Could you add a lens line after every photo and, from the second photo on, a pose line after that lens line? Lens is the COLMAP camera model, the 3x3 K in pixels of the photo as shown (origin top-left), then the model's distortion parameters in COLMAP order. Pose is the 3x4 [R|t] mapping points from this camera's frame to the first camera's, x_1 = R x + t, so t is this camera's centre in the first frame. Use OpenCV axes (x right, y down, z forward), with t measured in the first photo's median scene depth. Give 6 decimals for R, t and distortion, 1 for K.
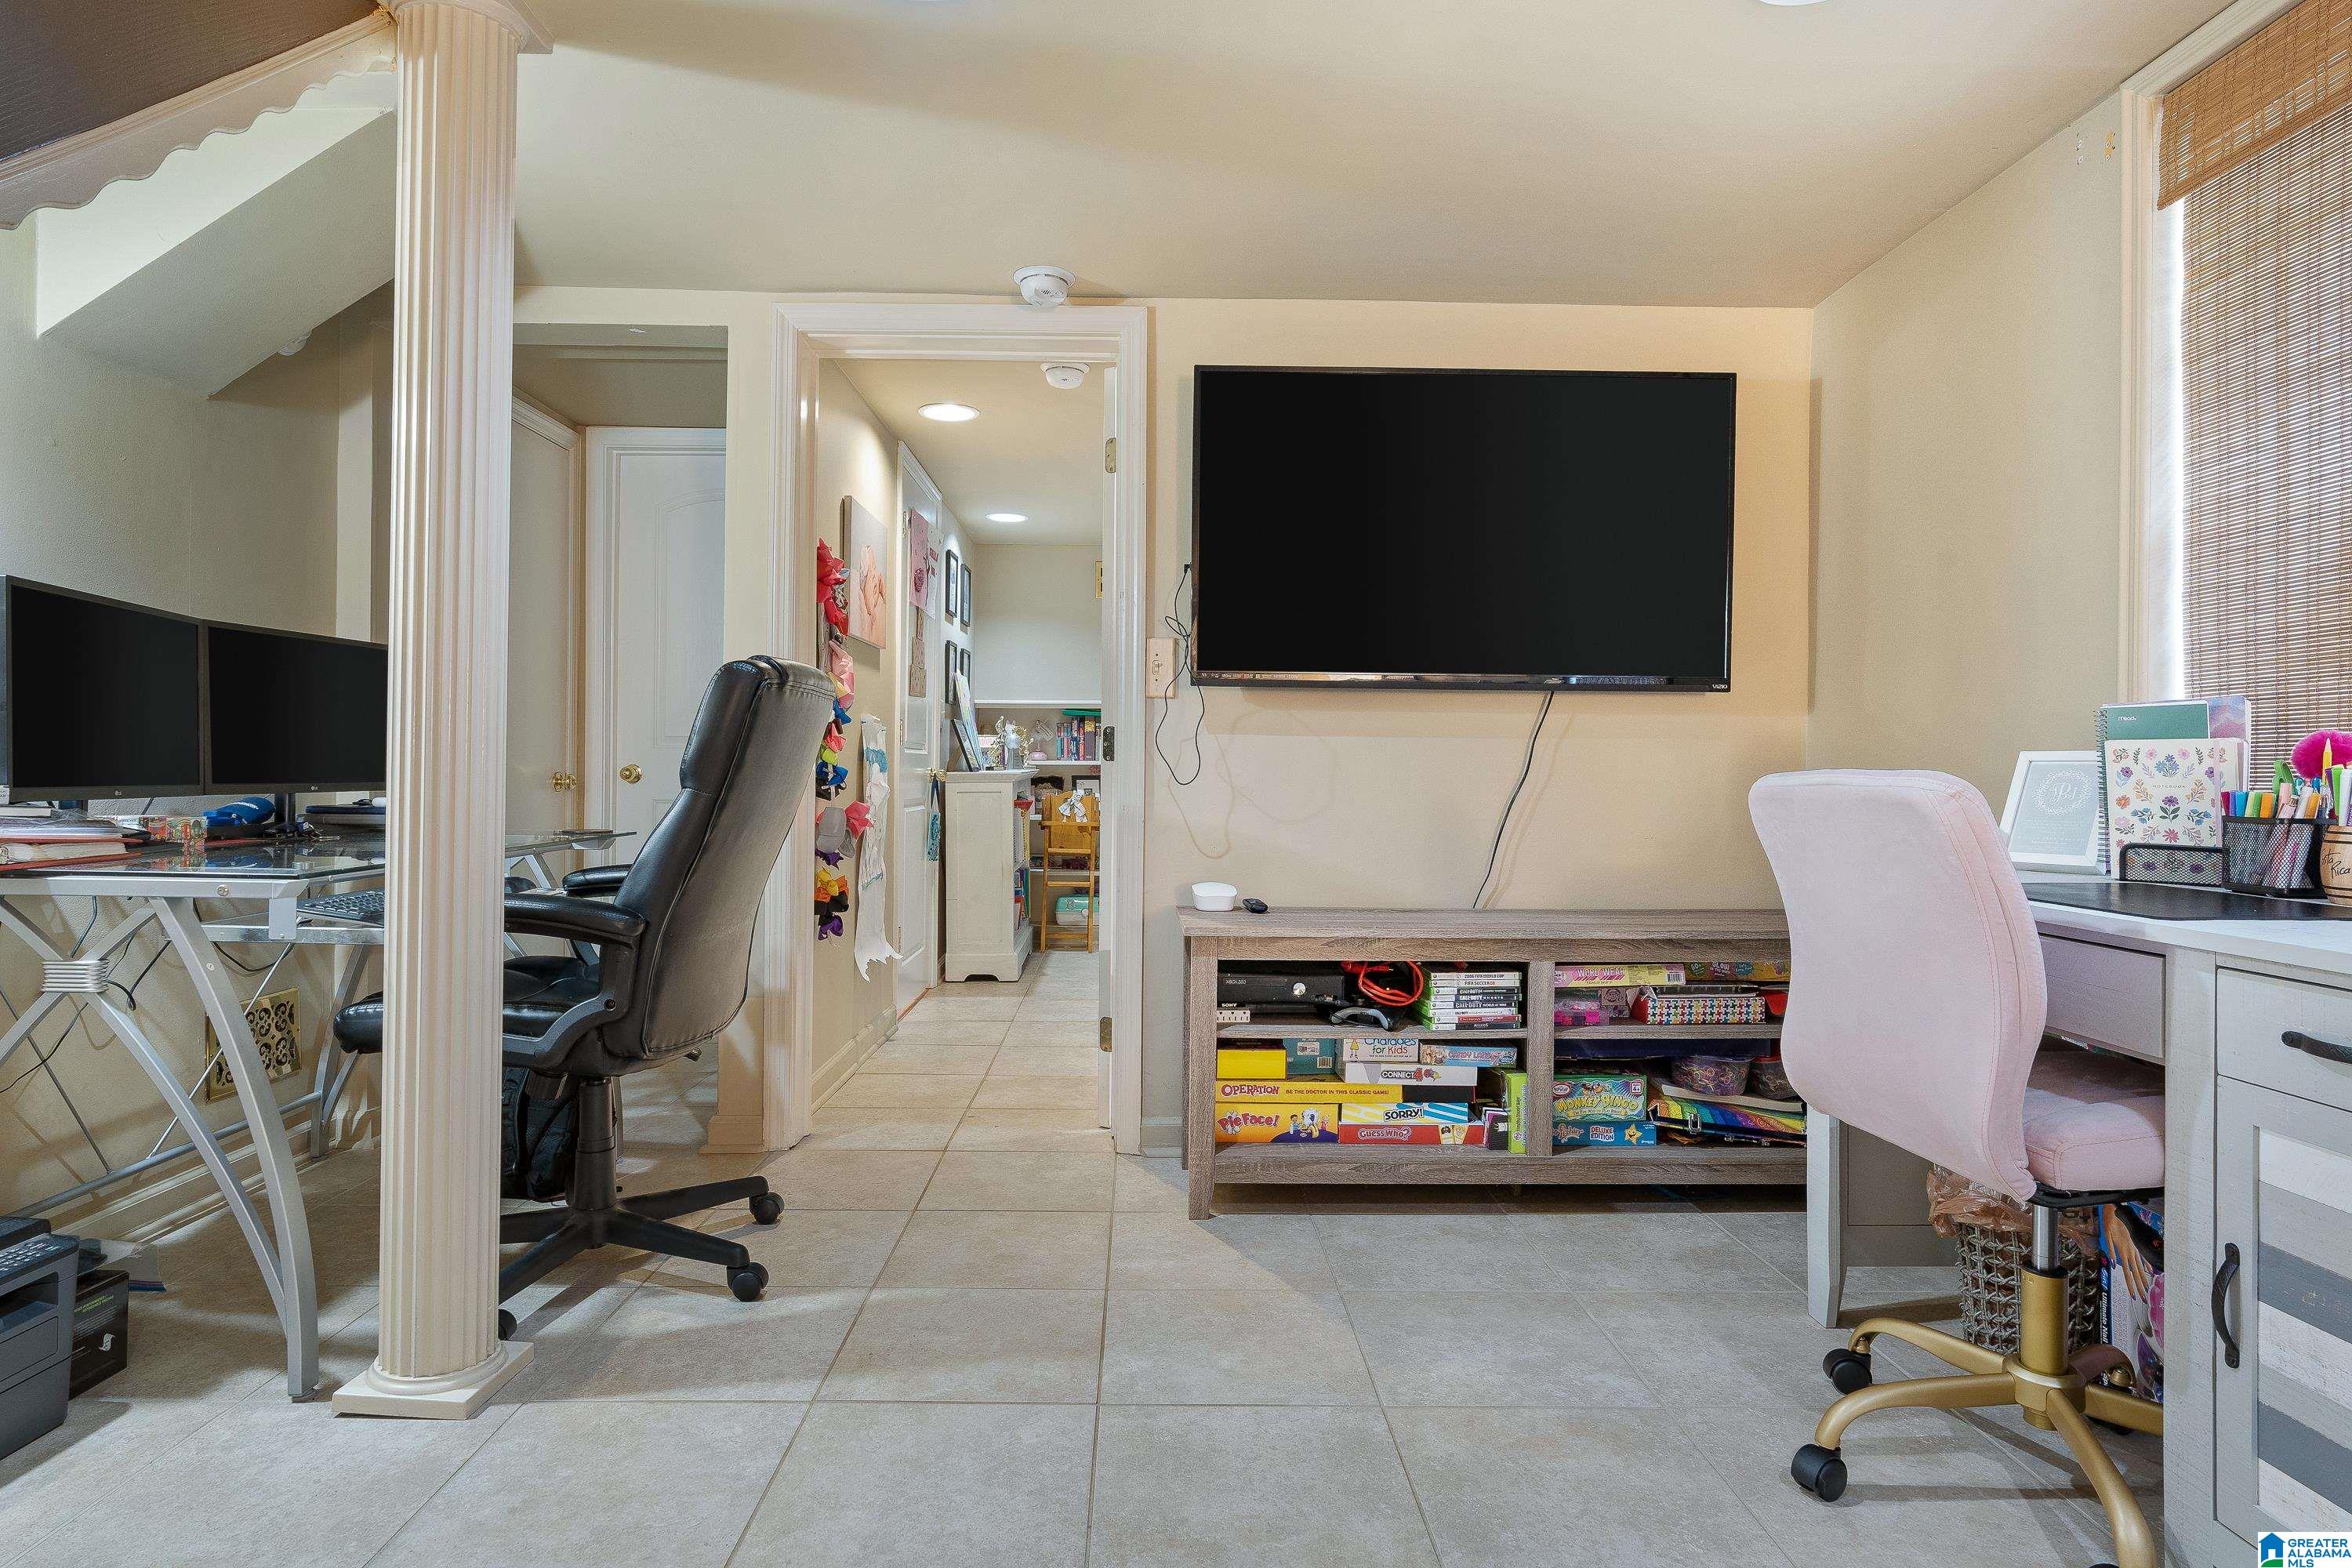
lens RADIAL K [[1275.5, 0, 1168.8], [0, 1275.5, 765.8], [0, 0, 1]] dist [0.000876, 0.000596]
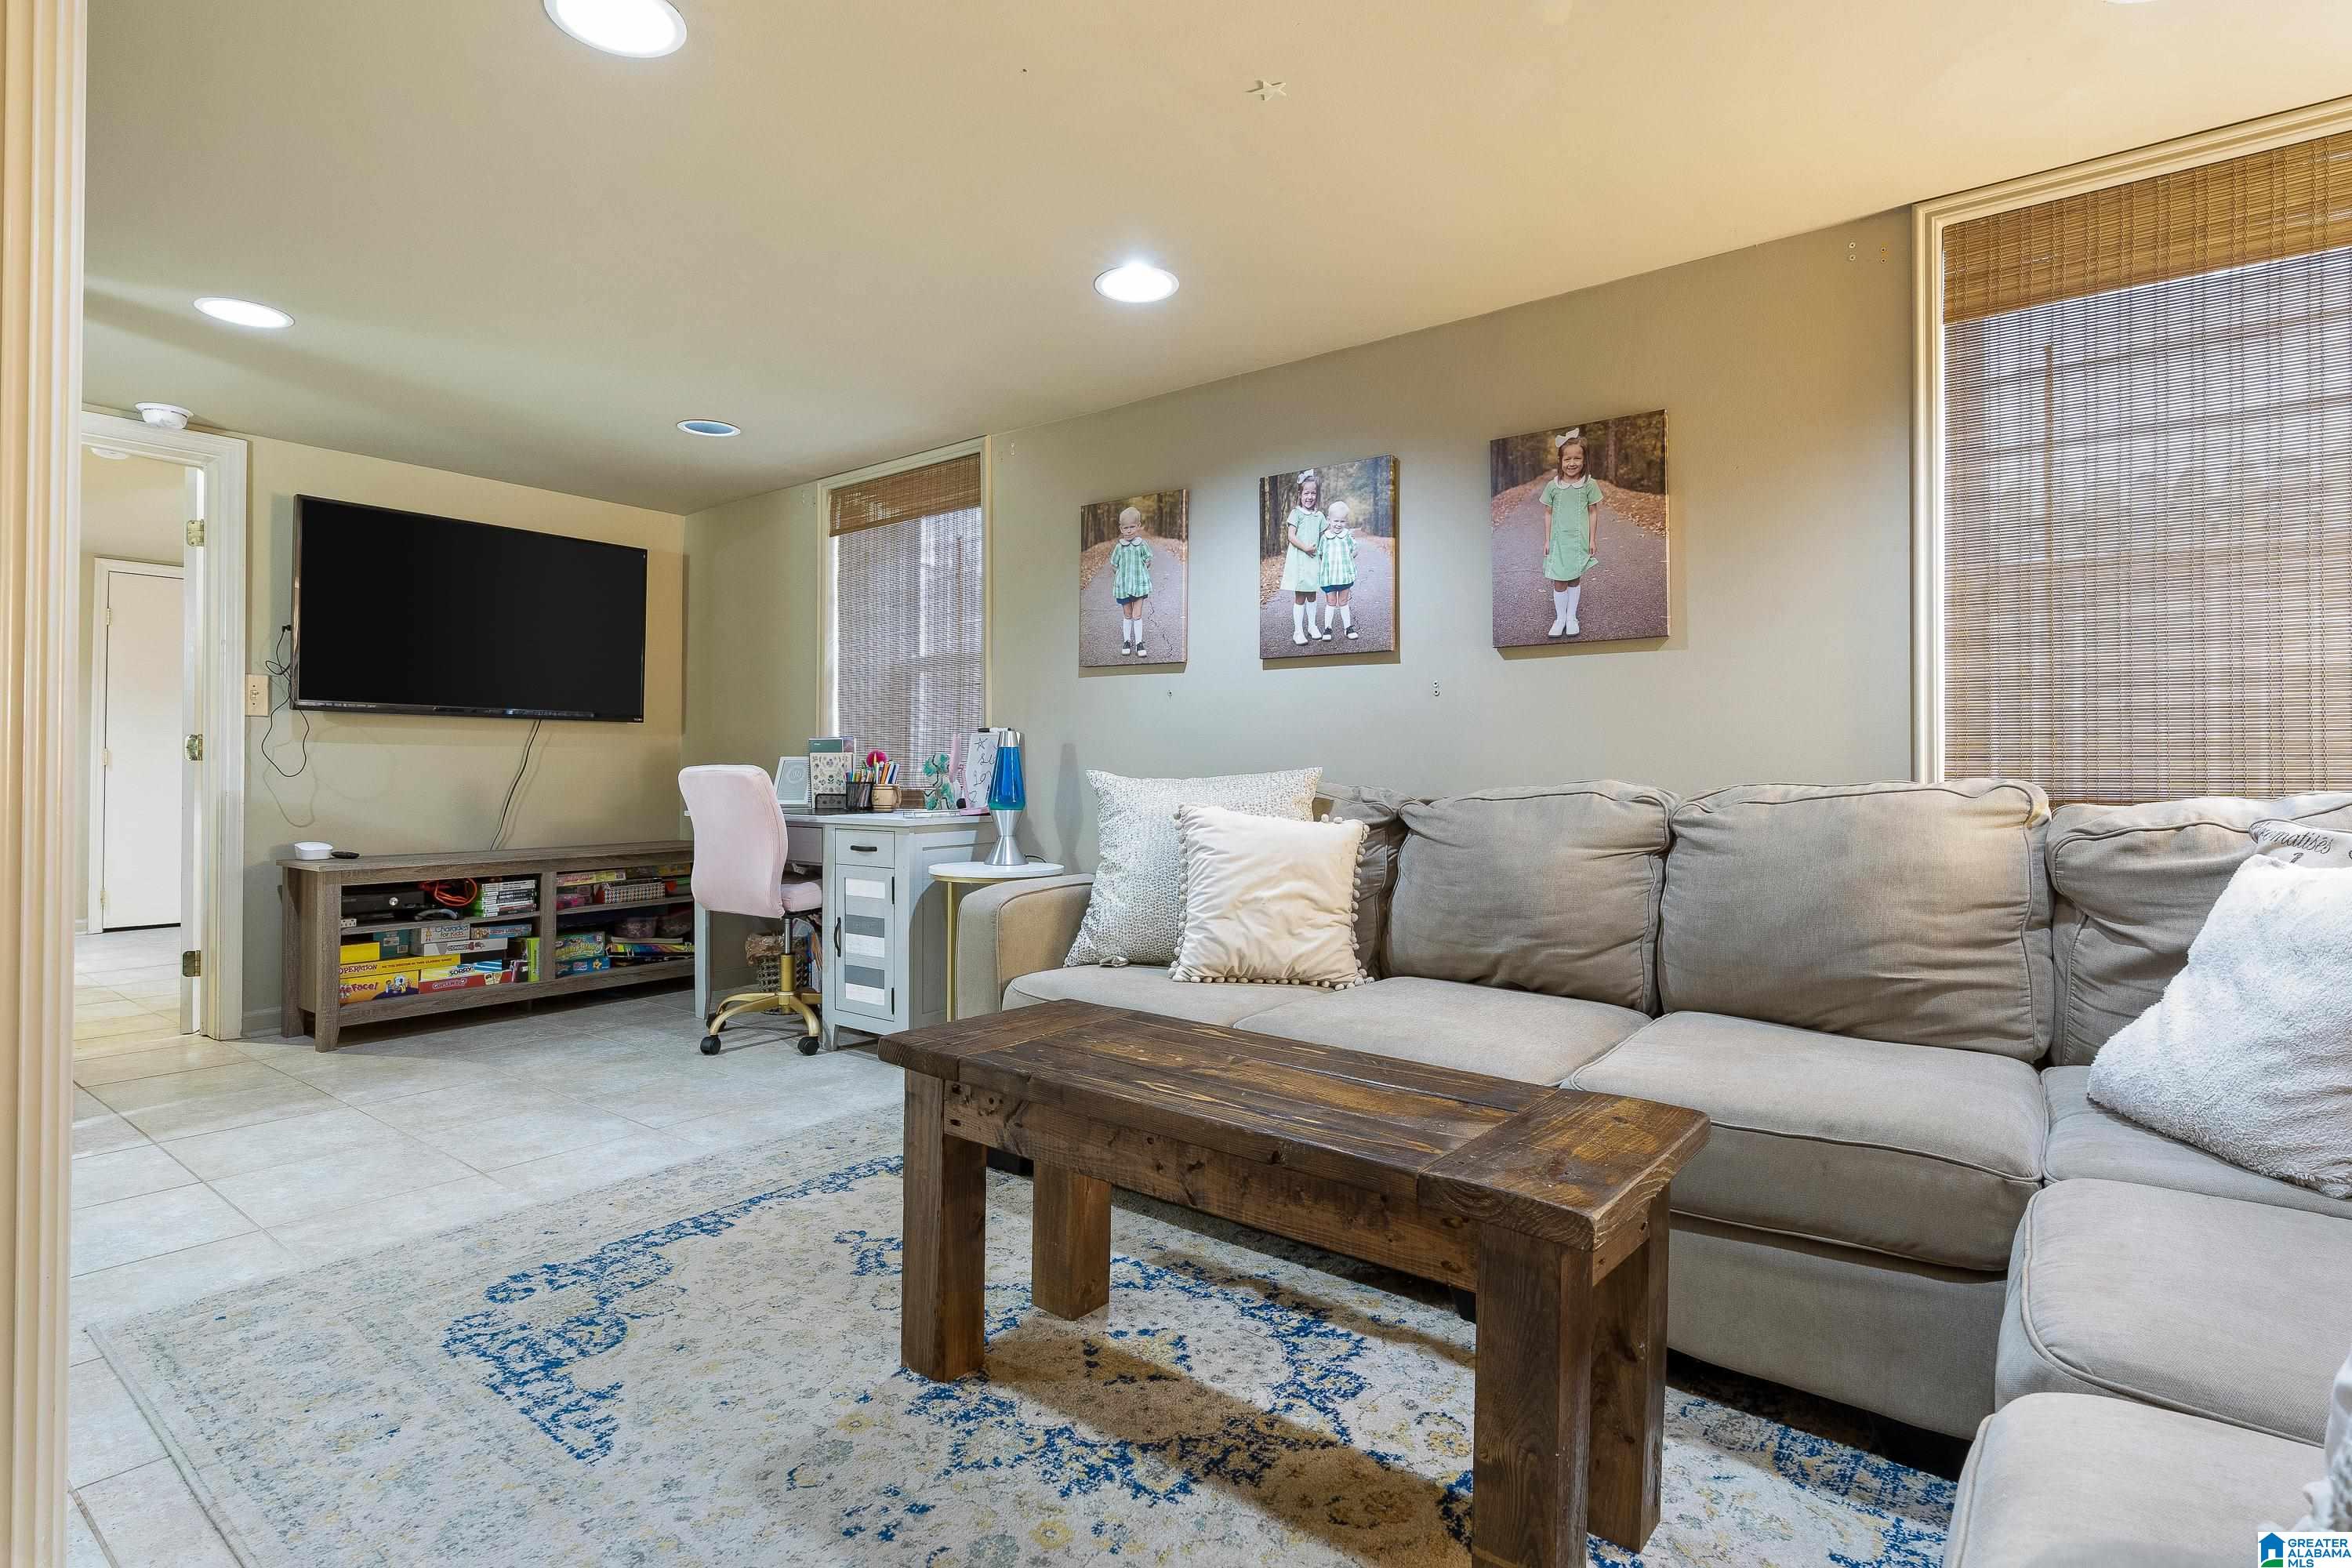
lens RADIAL K [[1156.8, 0, 1140.0], [0, 1156.8, 758.3], [0, 0, 1]] dist [-0.001606, 0.000126]
pose [[0.632714, 0.000794, 0.774385, -0.435560], [0.000959, 0.999998, -0.001809, -0.003232], [-0.774385, 0.001887, 0.632712, -0.664182]]
